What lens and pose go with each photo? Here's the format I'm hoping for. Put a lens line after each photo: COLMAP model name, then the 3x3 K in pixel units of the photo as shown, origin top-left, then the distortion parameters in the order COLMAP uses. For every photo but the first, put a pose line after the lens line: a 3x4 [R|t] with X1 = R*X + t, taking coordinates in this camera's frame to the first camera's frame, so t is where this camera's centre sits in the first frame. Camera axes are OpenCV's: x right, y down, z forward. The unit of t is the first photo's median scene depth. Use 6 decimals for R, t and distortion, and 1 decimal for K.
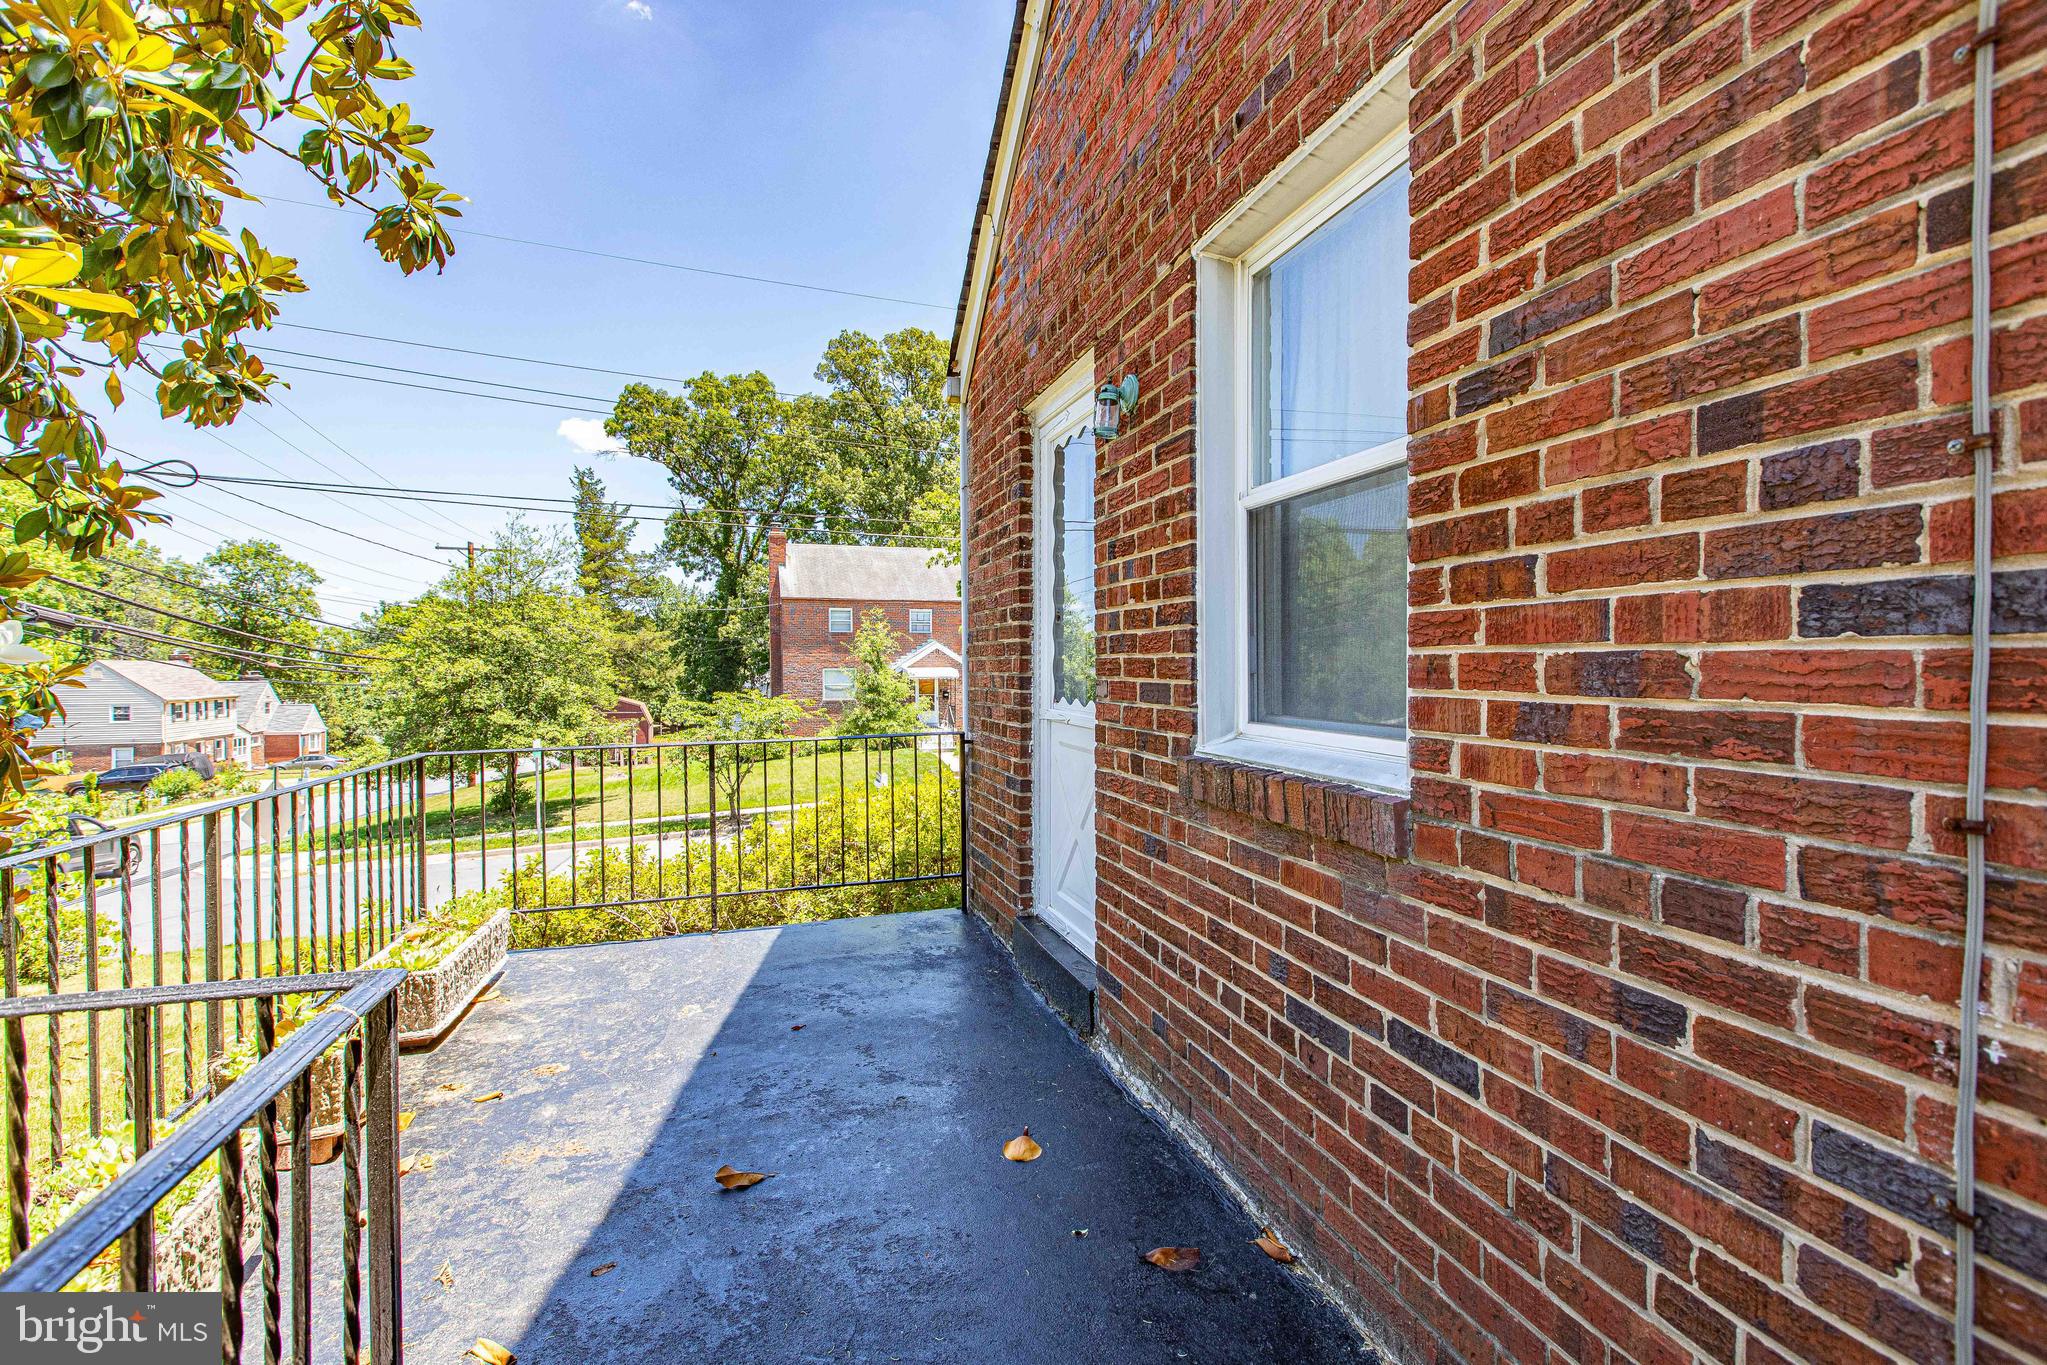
lens RADIAL K [[923.5, 0, 1021.2], [0, 923.5, 675.7], [0, 0, 1]] dist [0.004236, 0.000097]
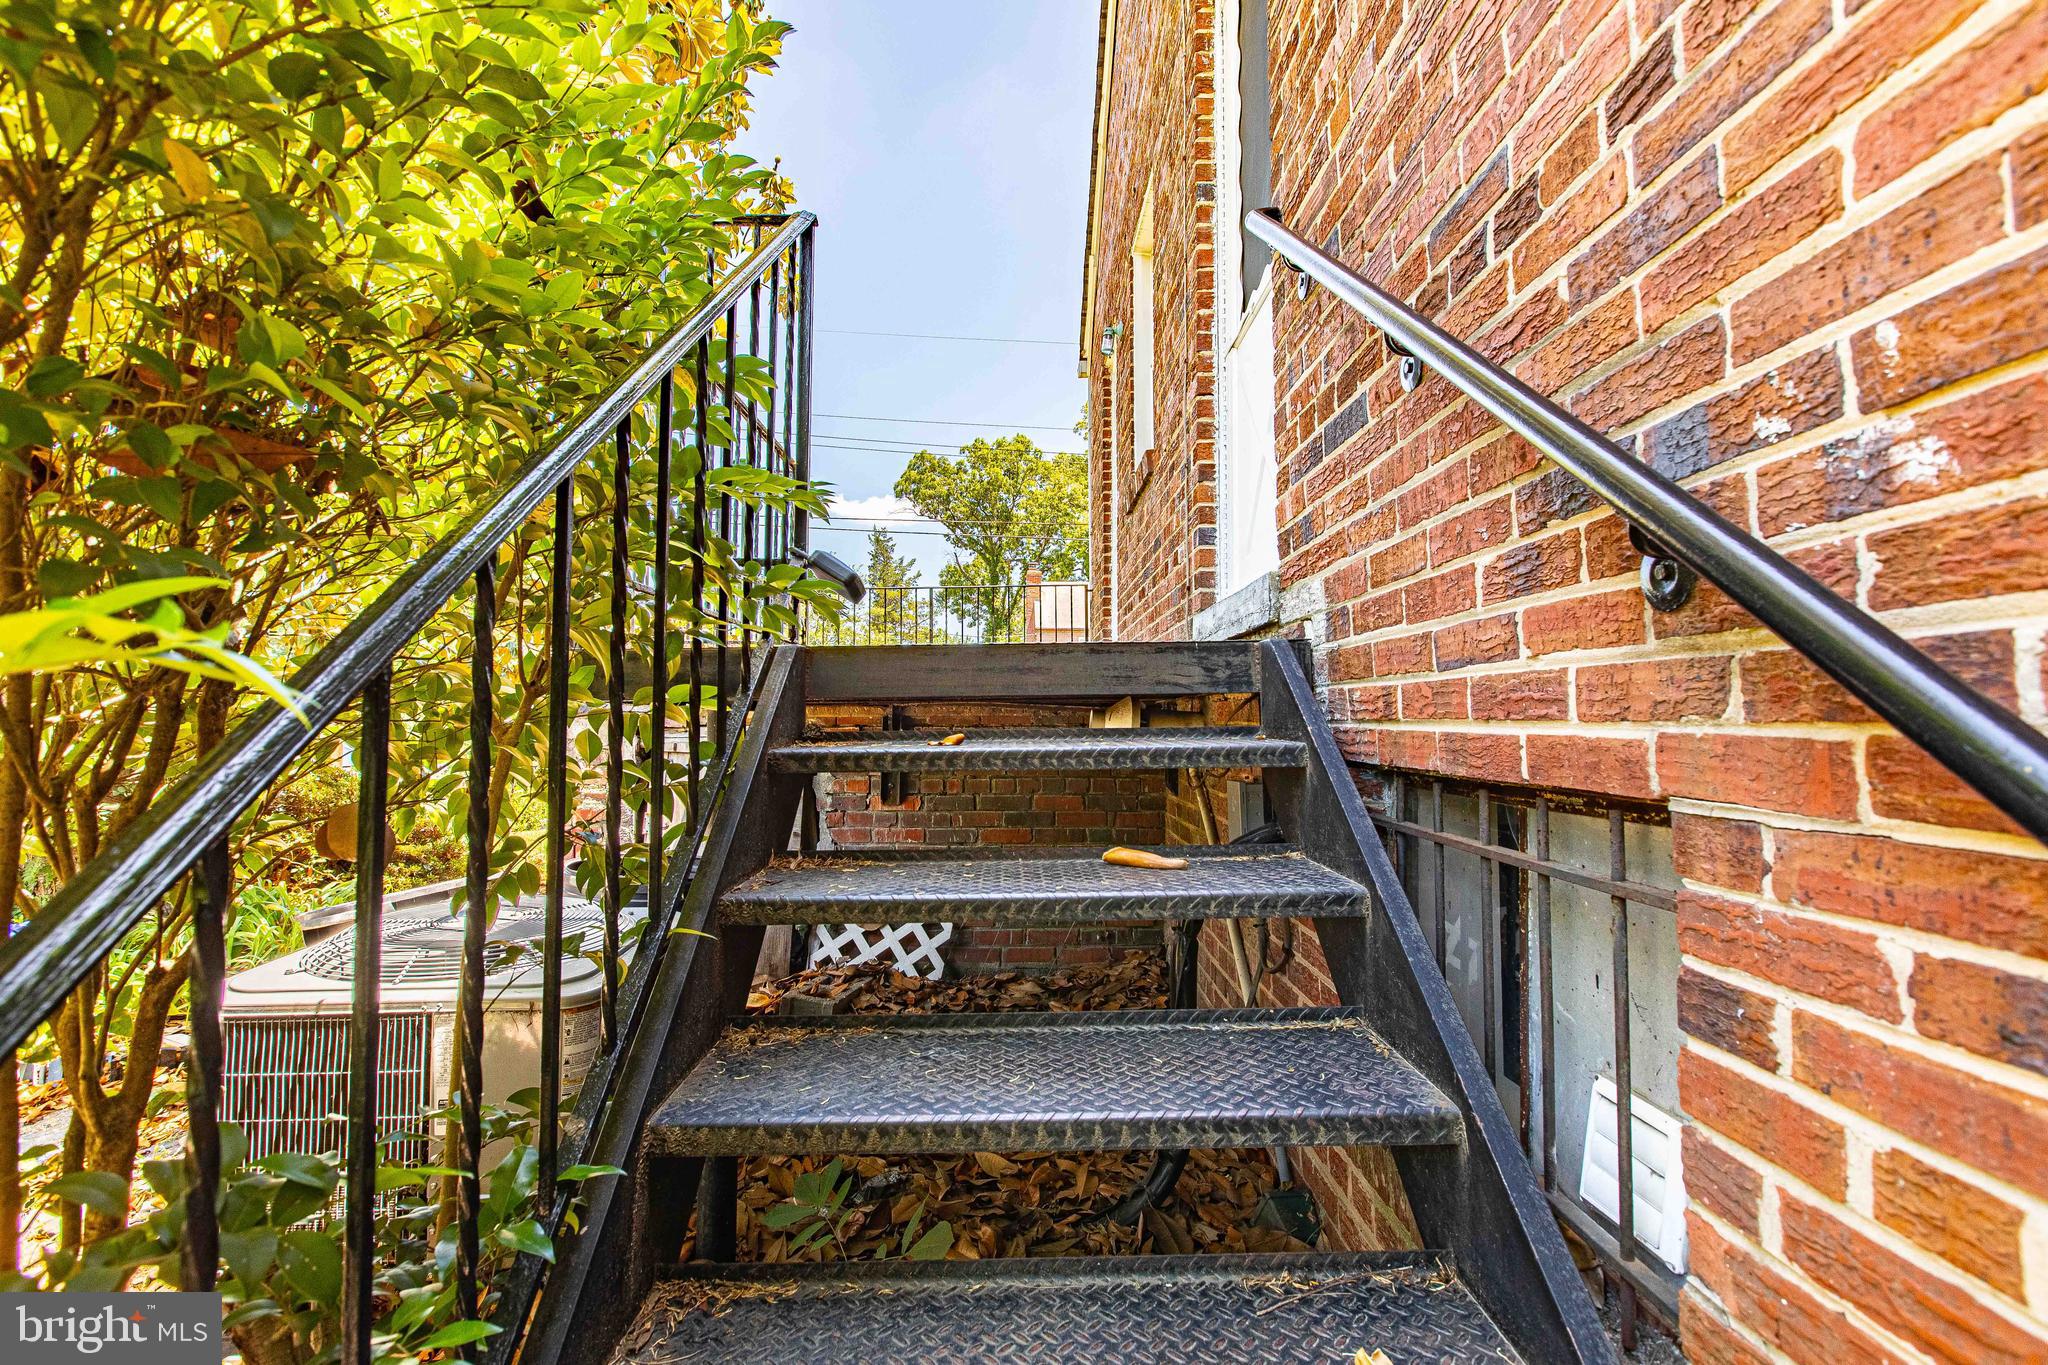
lens RADIAL K [[923.9, 0, 1016.4], [0, 923.9, 666.2], [0, 0, 1]] dist [0.004236, 0.000097]
pose [[0.958208, -0.007072, -0.285984, 0.449638], [-0.014236, 0.997277, -0.072360, 0.519036], [0.285717, 0.073407, 0.955498, -0.818985]]
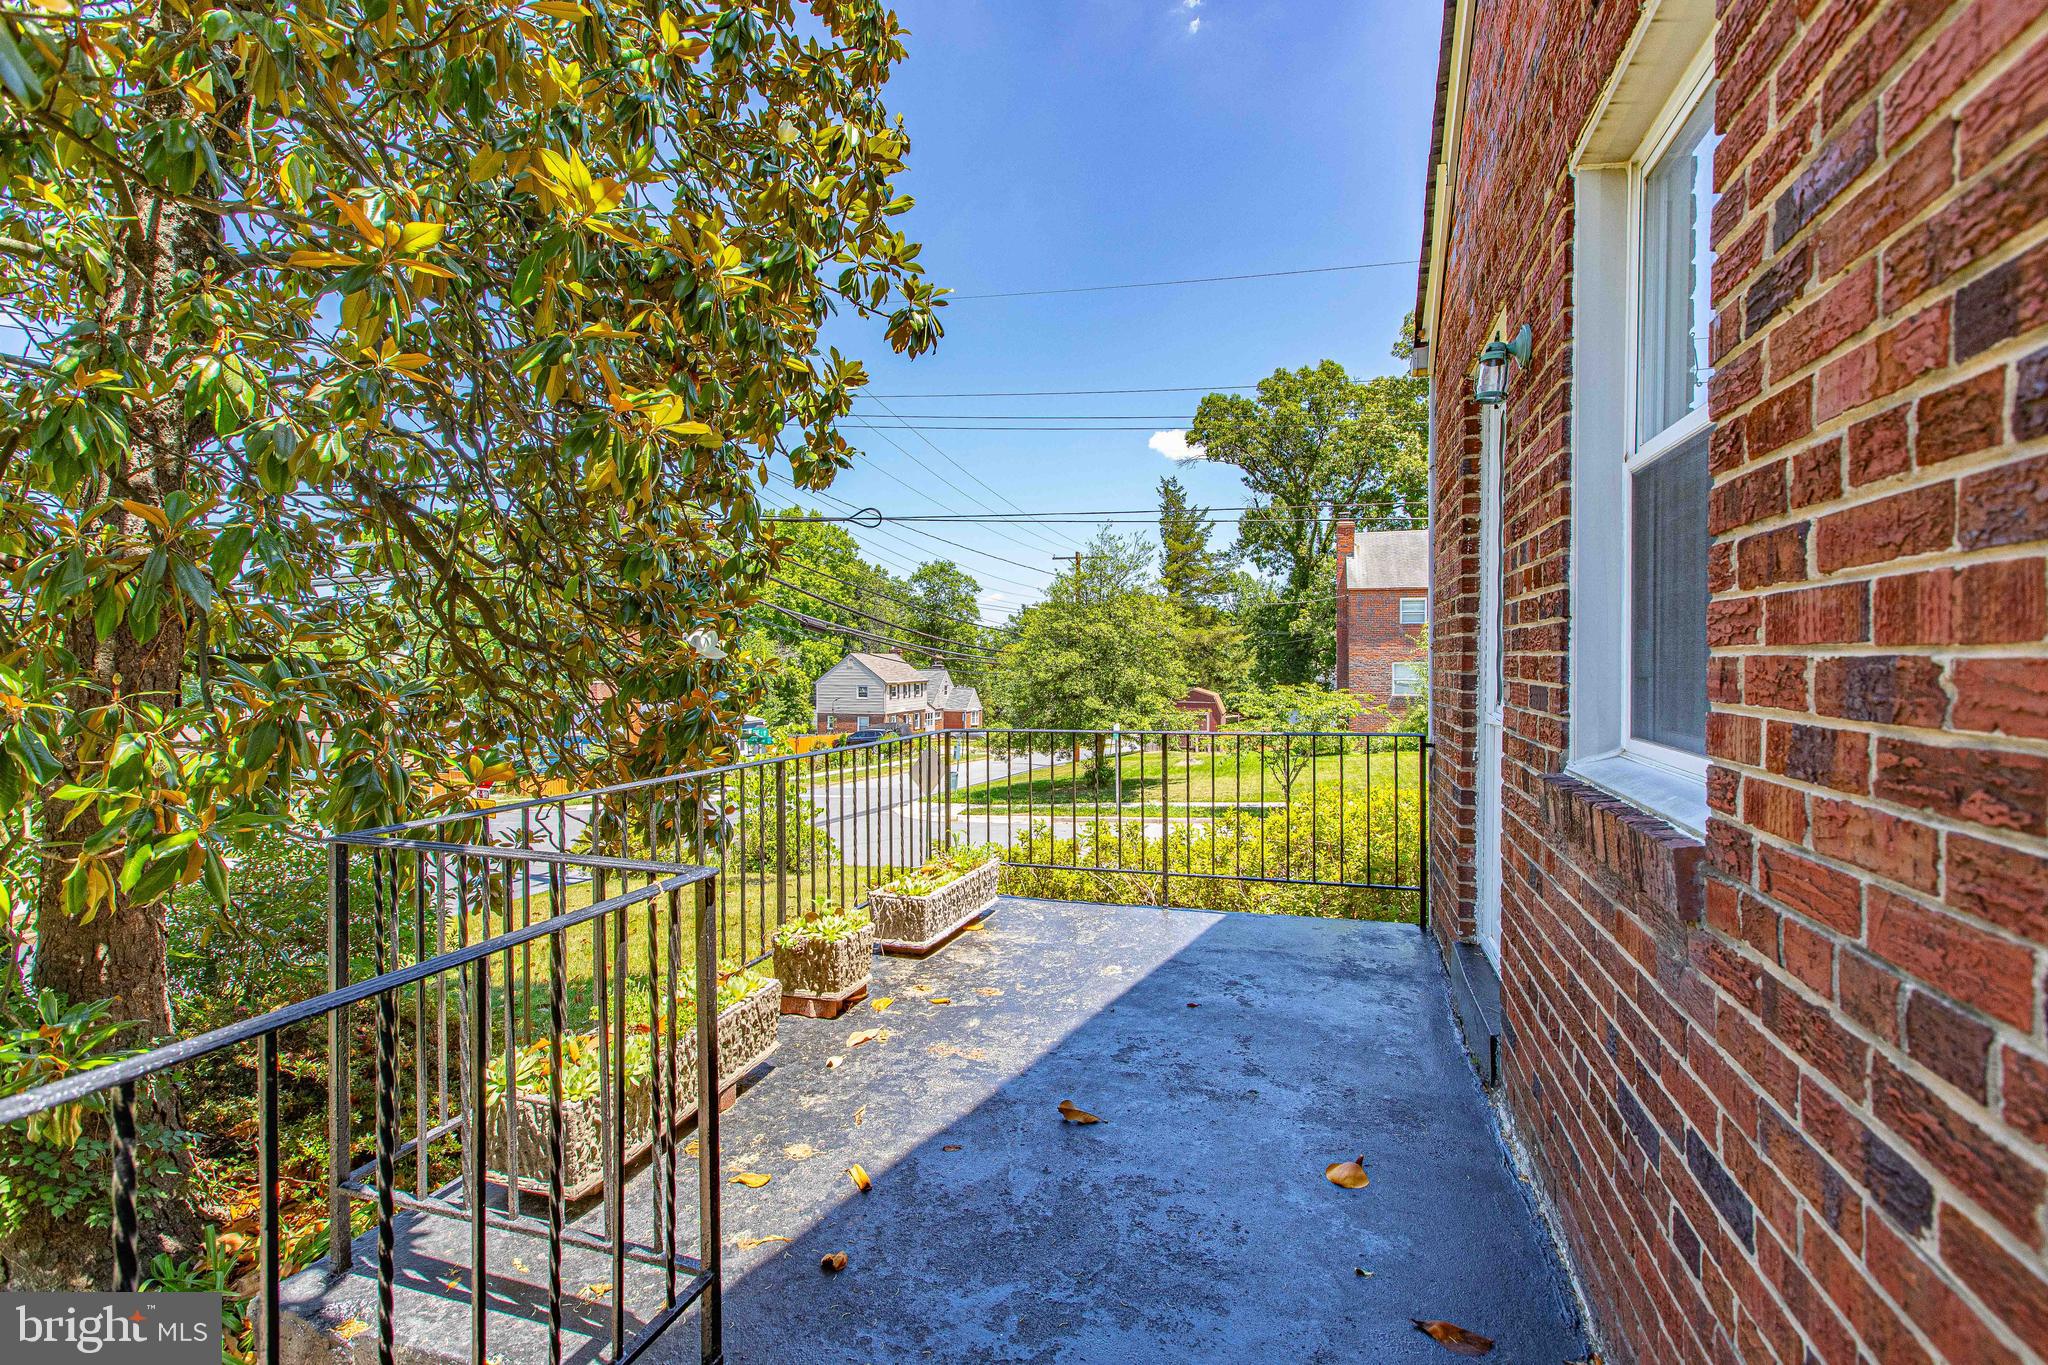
lens RADIAL K [[923.9, 0, 1011.8], [0, 923.9, 675.8], [0, 0, 1]] dist [0.004236, 0.000097]
pose [[0.814775, 0.014349, -0.579600, 0.230902], [-0.009850, 0.999892, 0.010908, -0.005773], [0.579694, -0.003178, 0.814828, 0.024920]]
